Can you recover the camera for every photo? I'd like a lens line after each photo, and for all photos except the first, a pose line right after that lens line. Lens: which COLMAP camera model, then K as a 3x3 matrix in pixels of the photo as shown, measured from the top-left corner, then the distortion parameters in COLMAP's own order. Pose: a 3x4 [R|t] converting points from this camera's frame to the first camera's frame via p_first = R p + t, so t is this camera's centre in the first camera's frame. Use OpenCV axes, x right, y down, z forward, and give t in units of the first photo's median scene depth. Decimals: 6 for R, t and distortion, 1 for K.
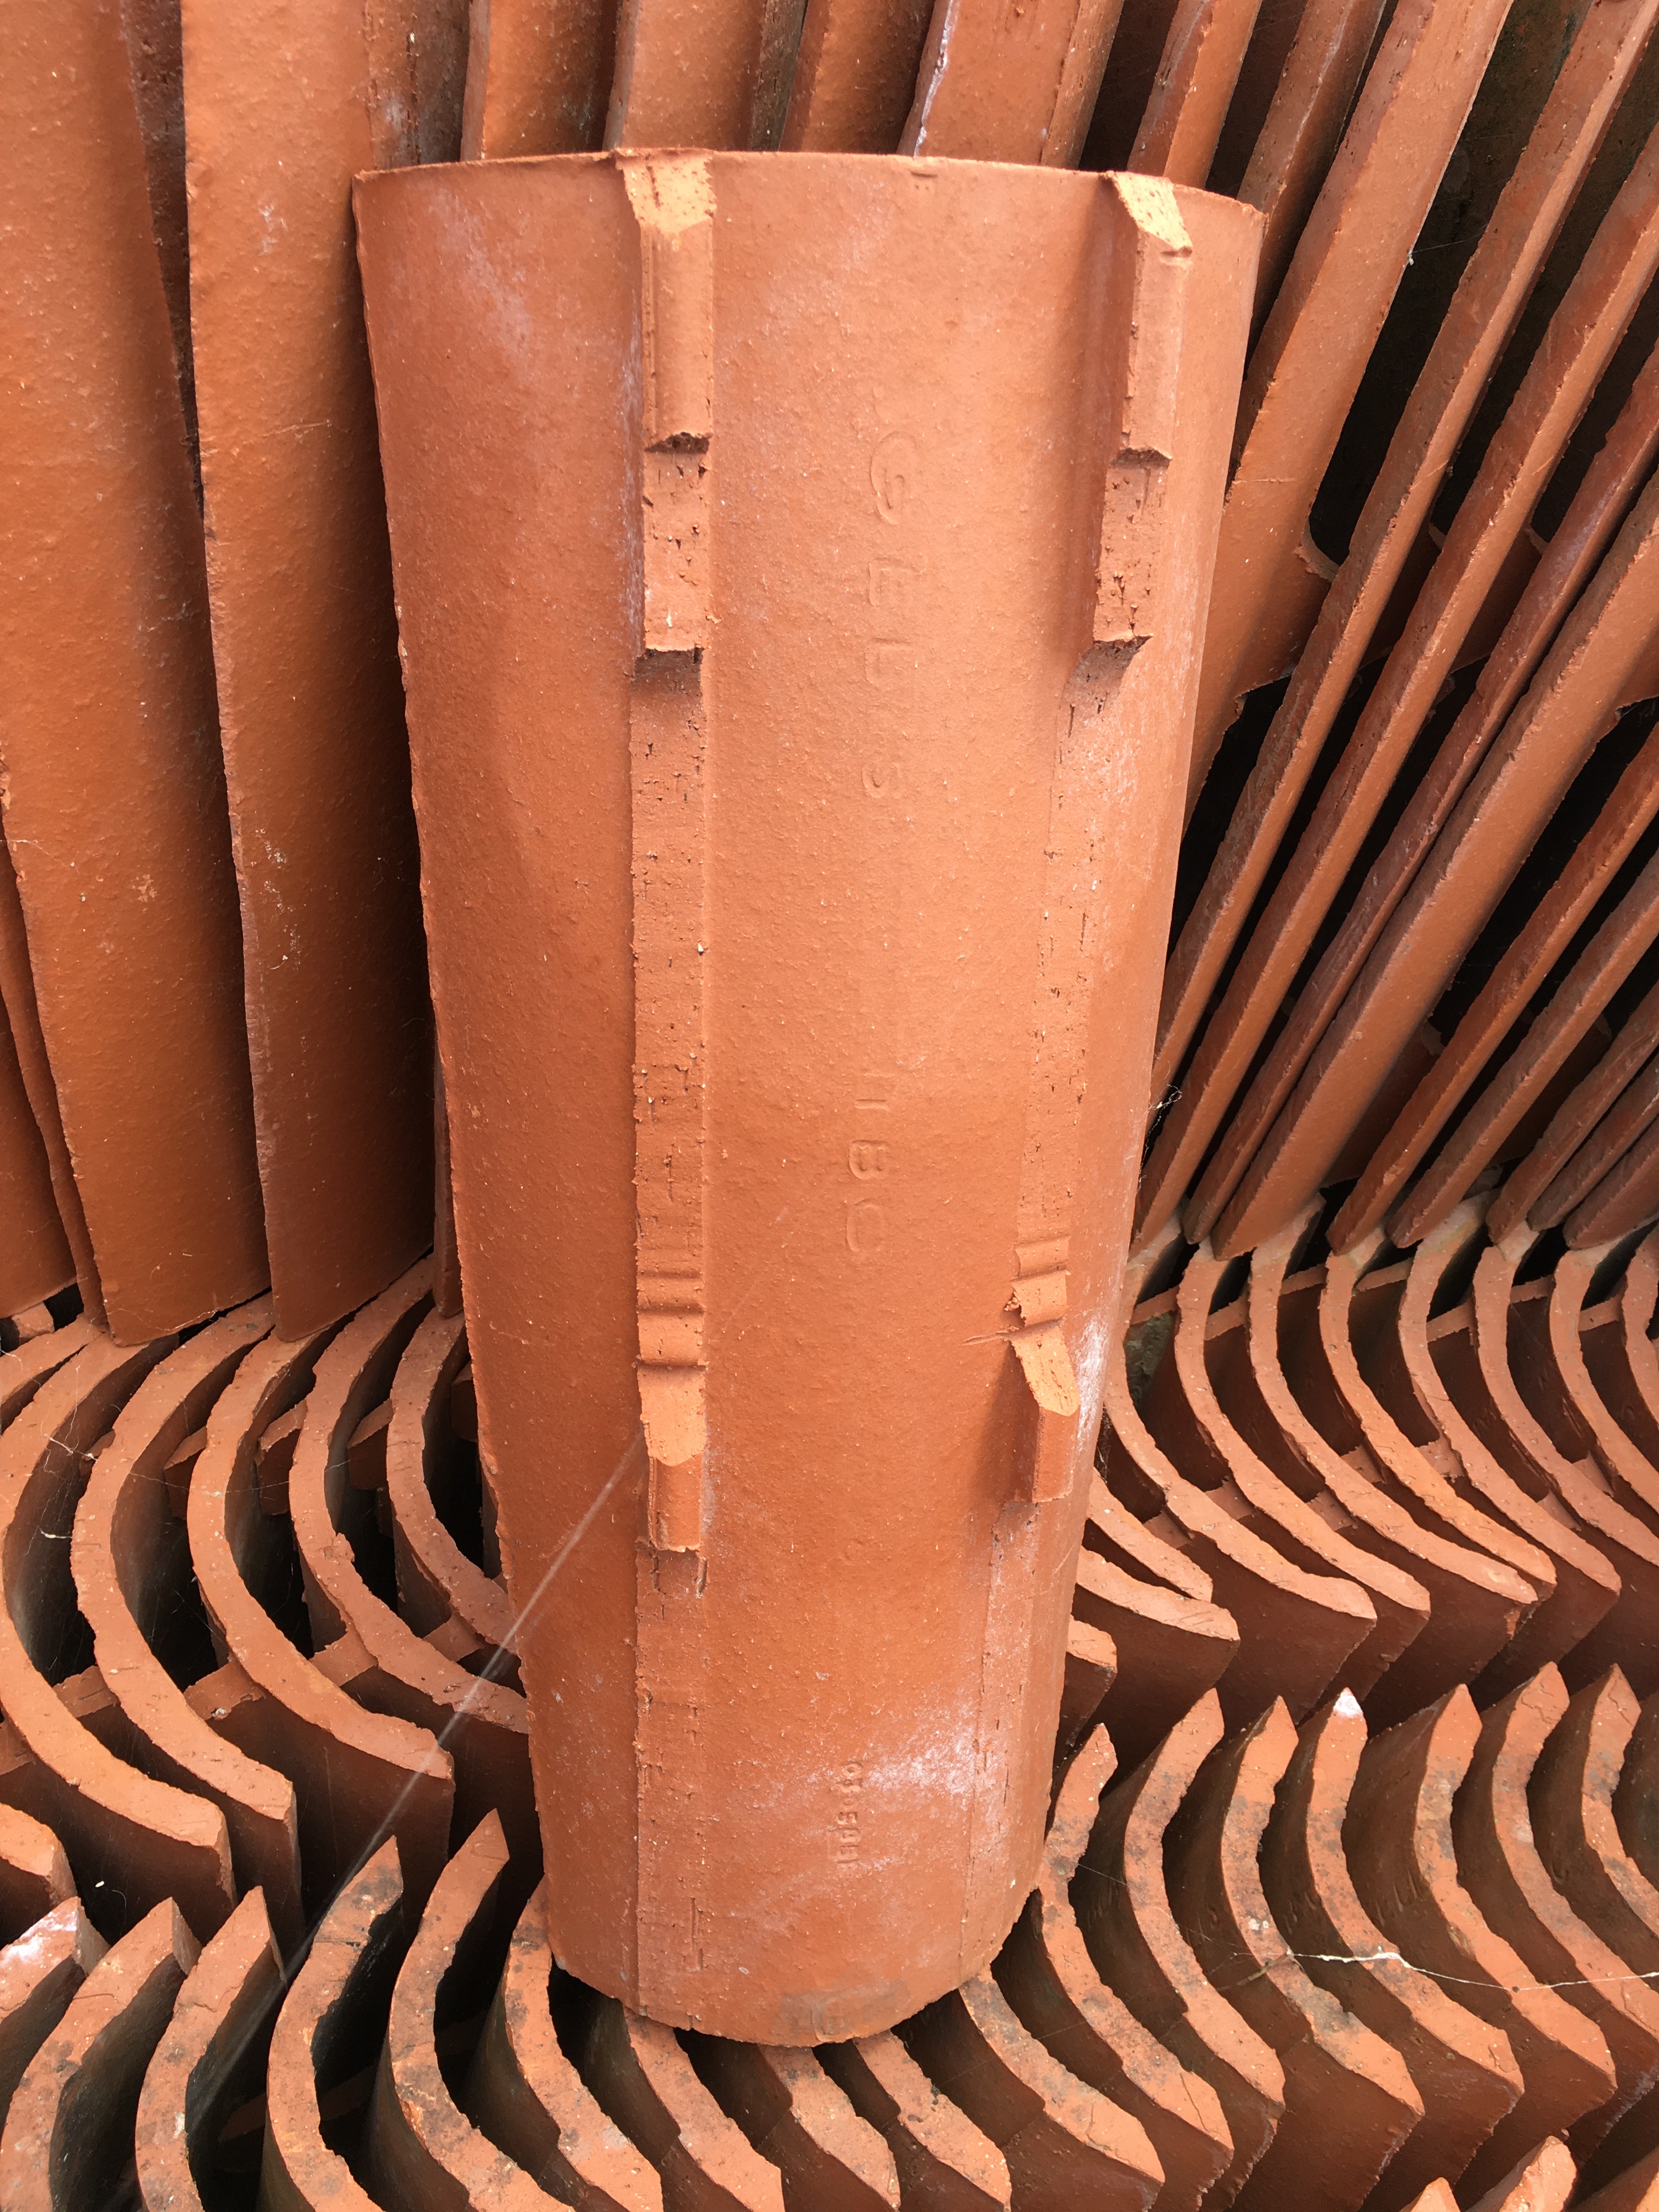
lens RADIAL K [[1927.0, 0, 791.8], [0, 1927.0, 1160.1], [0, 0, 1]] dist [0.096662, -0.150615]
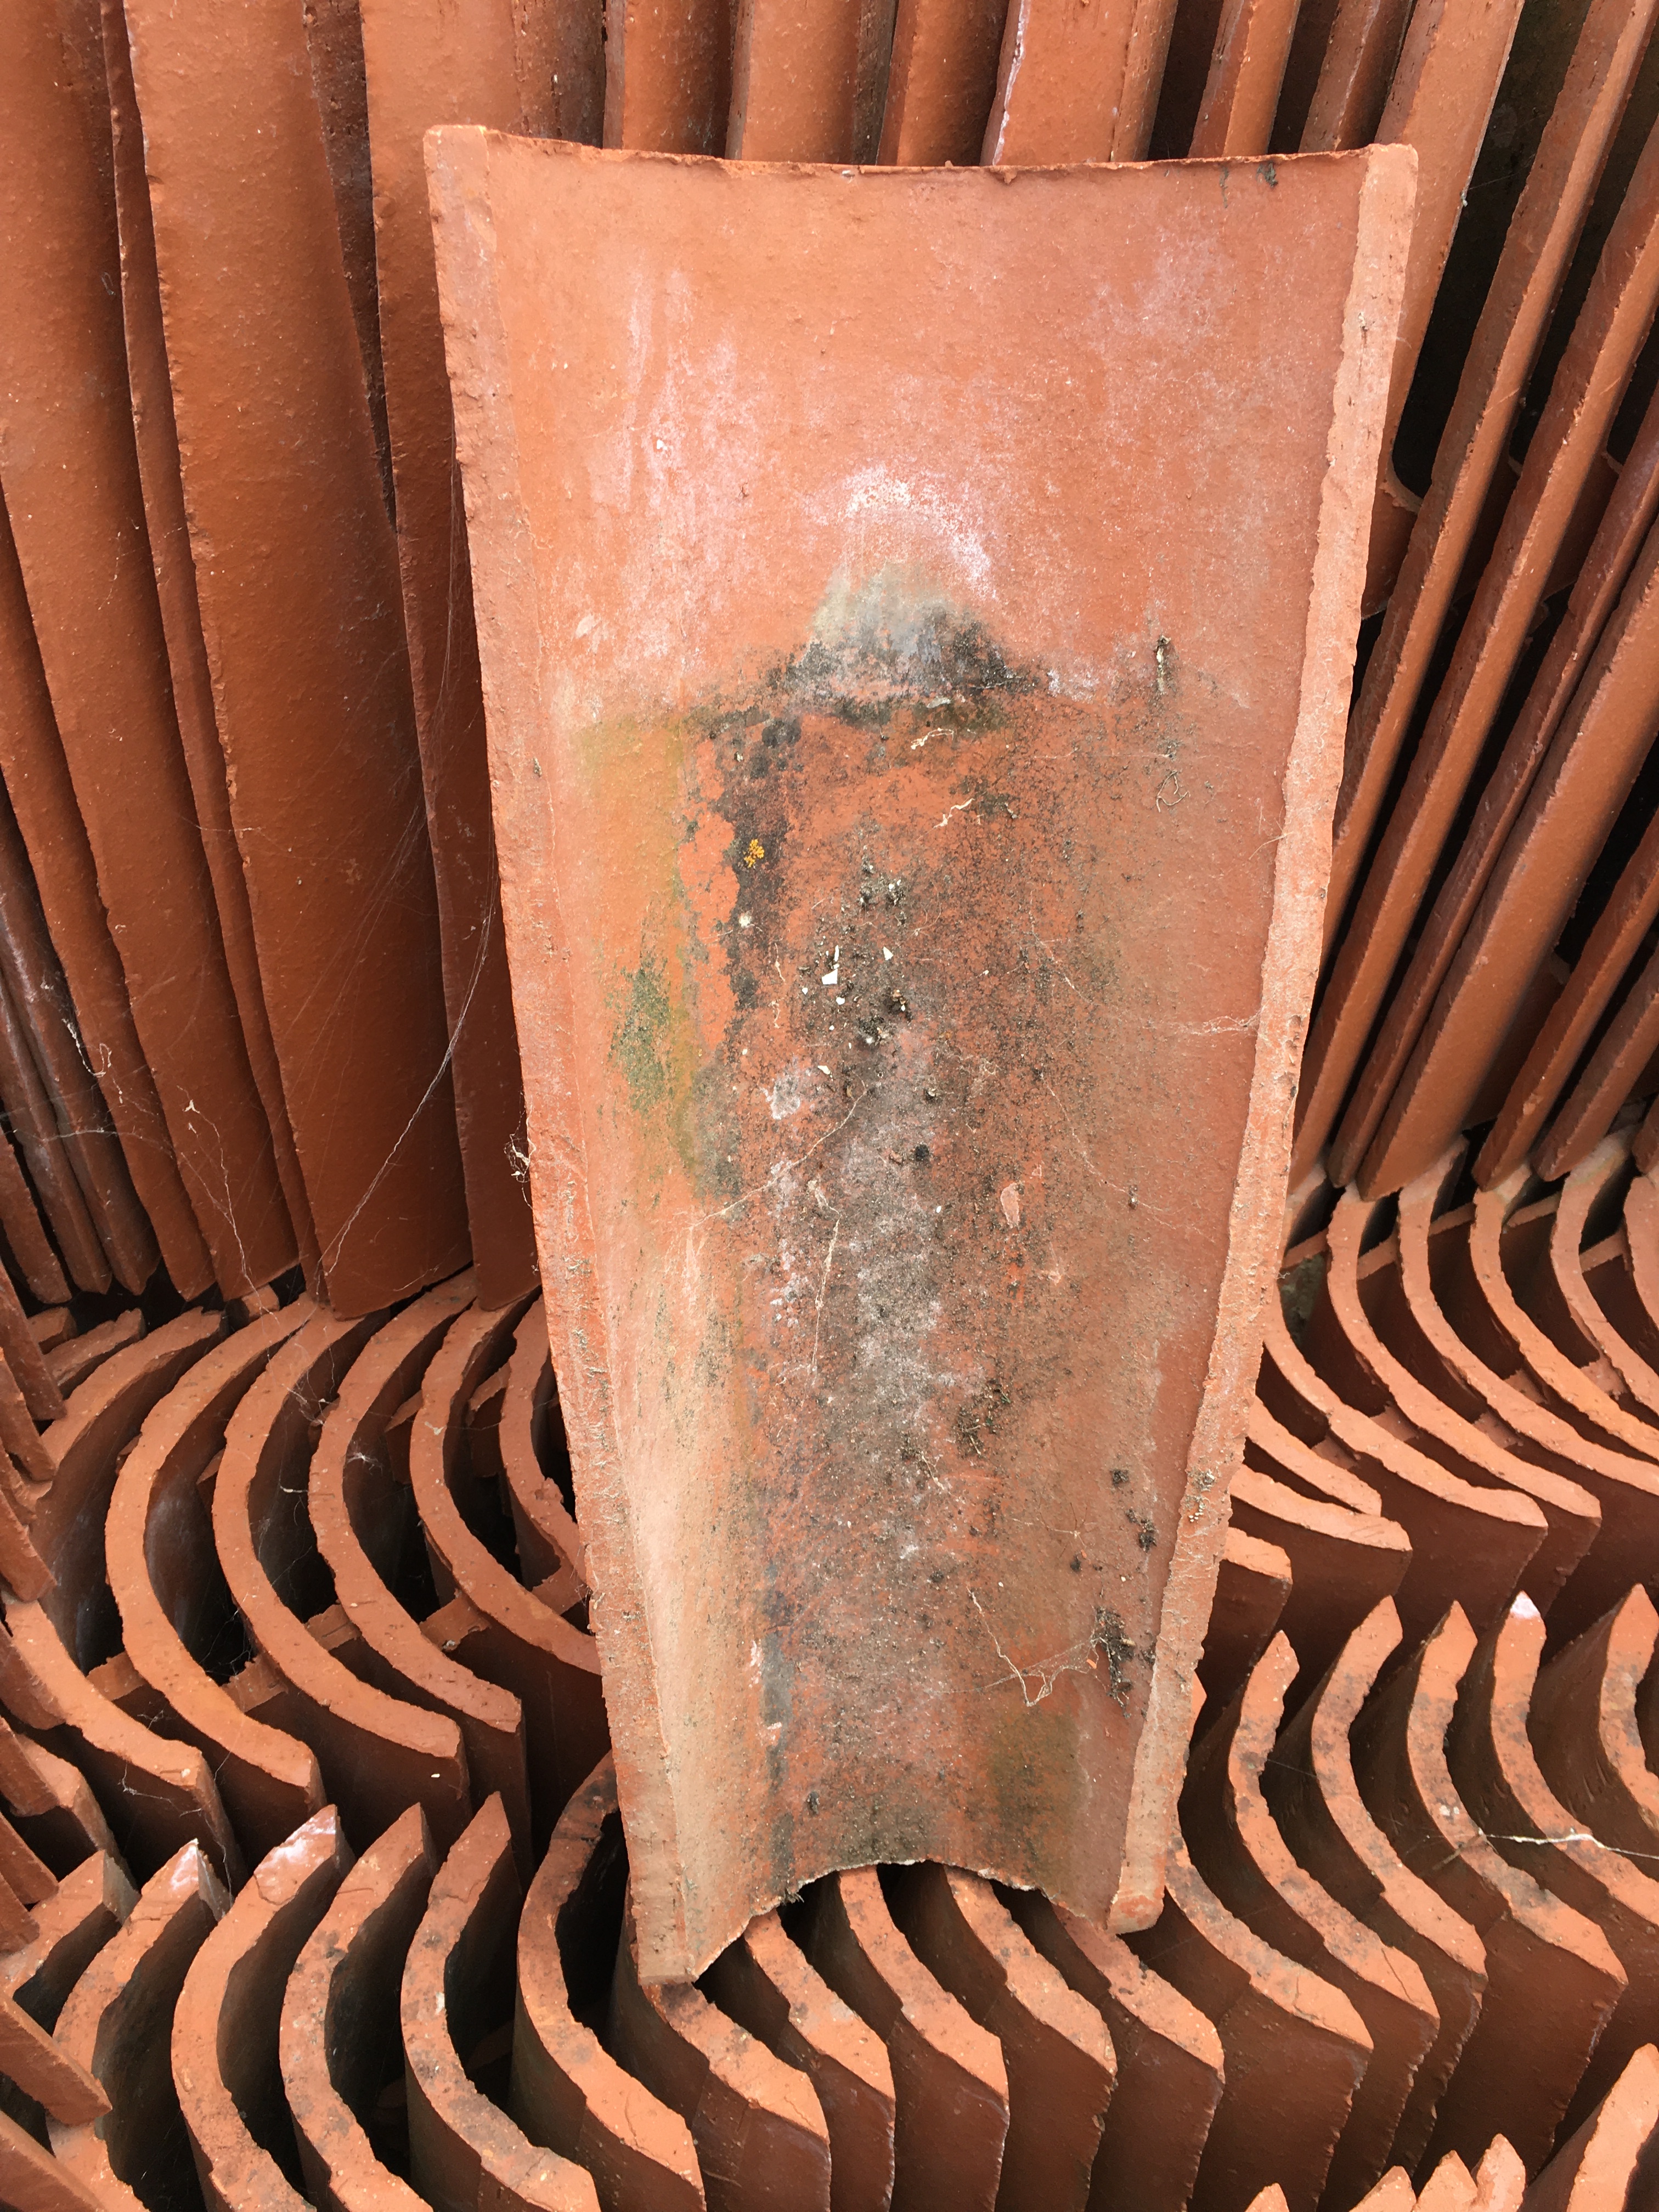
lens RADIAL K [[1927.0, 0, 791.8], [0, 1927.0, 1160.1], [0, 0, 1]] dist [0.096662, -0.150615]
pose [[0.995156, -0.065689, -0.073141, -0.008601], [0.062316, 0.996926, -0.047488, 0.080235], [0.076035, 0.042700, 0.996190, -0.070719]]
